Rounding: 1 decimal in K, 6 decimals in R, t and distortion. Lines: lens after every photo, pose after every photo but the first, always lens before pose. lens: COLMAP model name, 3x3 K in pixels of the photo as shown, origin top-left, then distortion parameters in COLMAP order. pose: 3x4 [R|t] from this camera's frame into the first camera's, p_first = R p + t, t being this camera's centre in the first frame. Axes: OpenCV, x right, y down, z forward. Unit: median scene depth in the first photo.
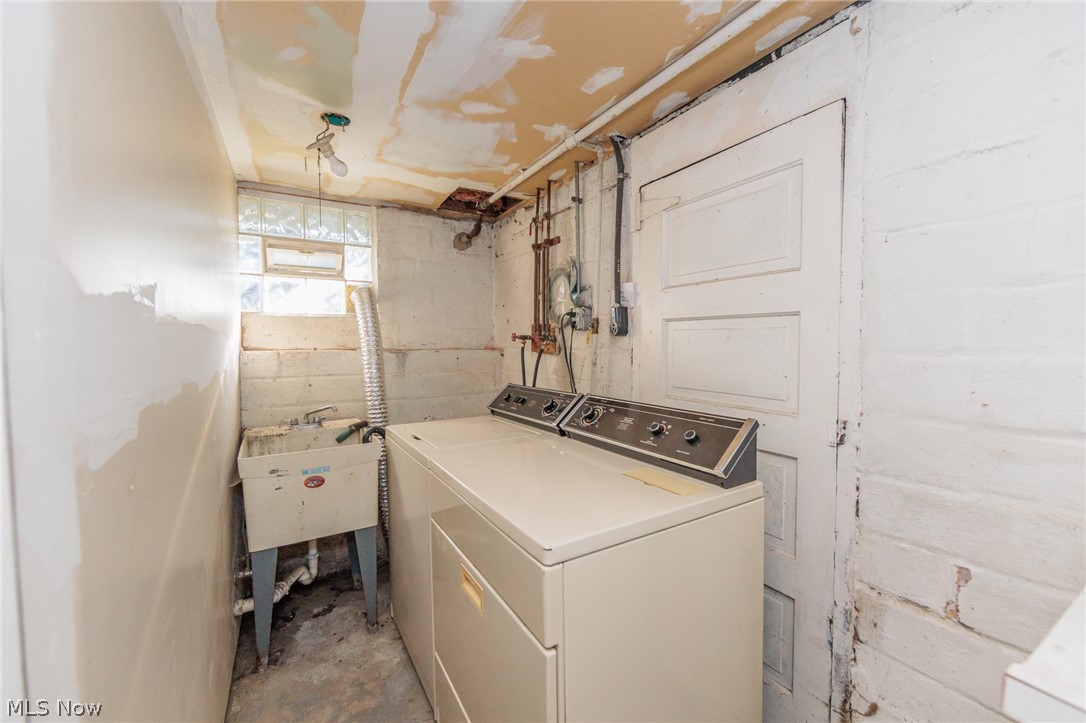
lens RADIAL K [[438.9, 0, 545.3], [0, 438.9, 364.2], [0, 0, 1]] dist [-0.008623, 0.001389]
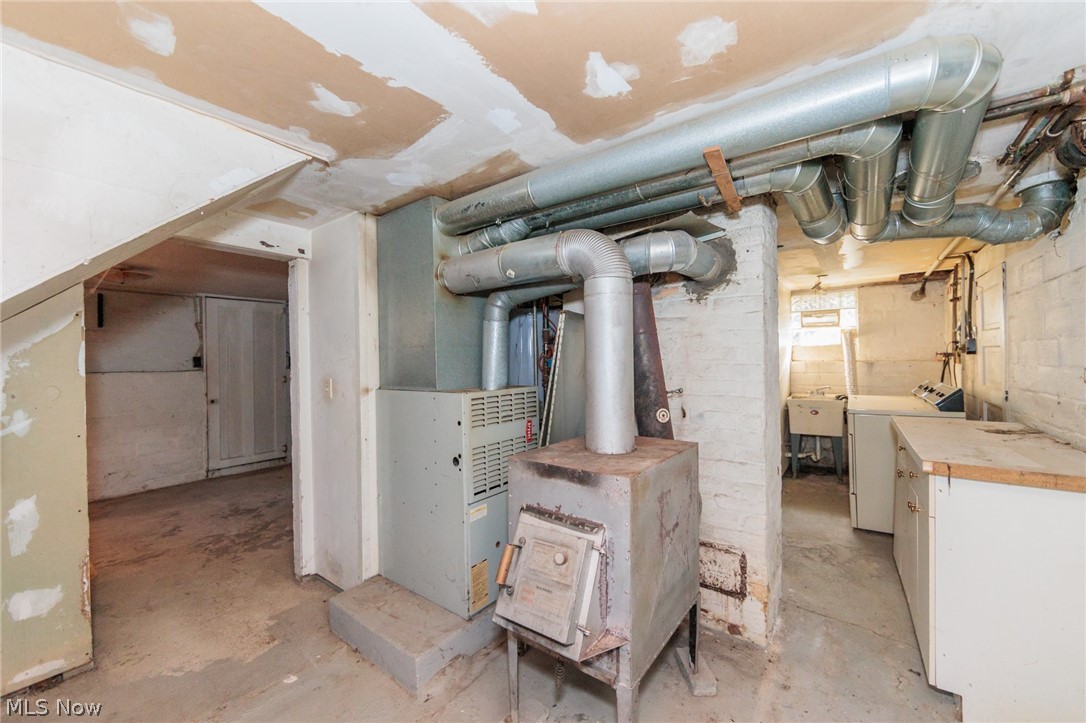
lens RADIAL K [[438.9, 0, 543.0], [0, 438.9, 361.5], [0, 0, 1]] dist [-0.008623, 0.001389]
pose [[0.406207, 0.001524, -0.913780, 0.874159], [-0.024331, 0.999662, -0.009149, 0.021802], [0.913457, 0.025949, 0.406107, -1.127722]]
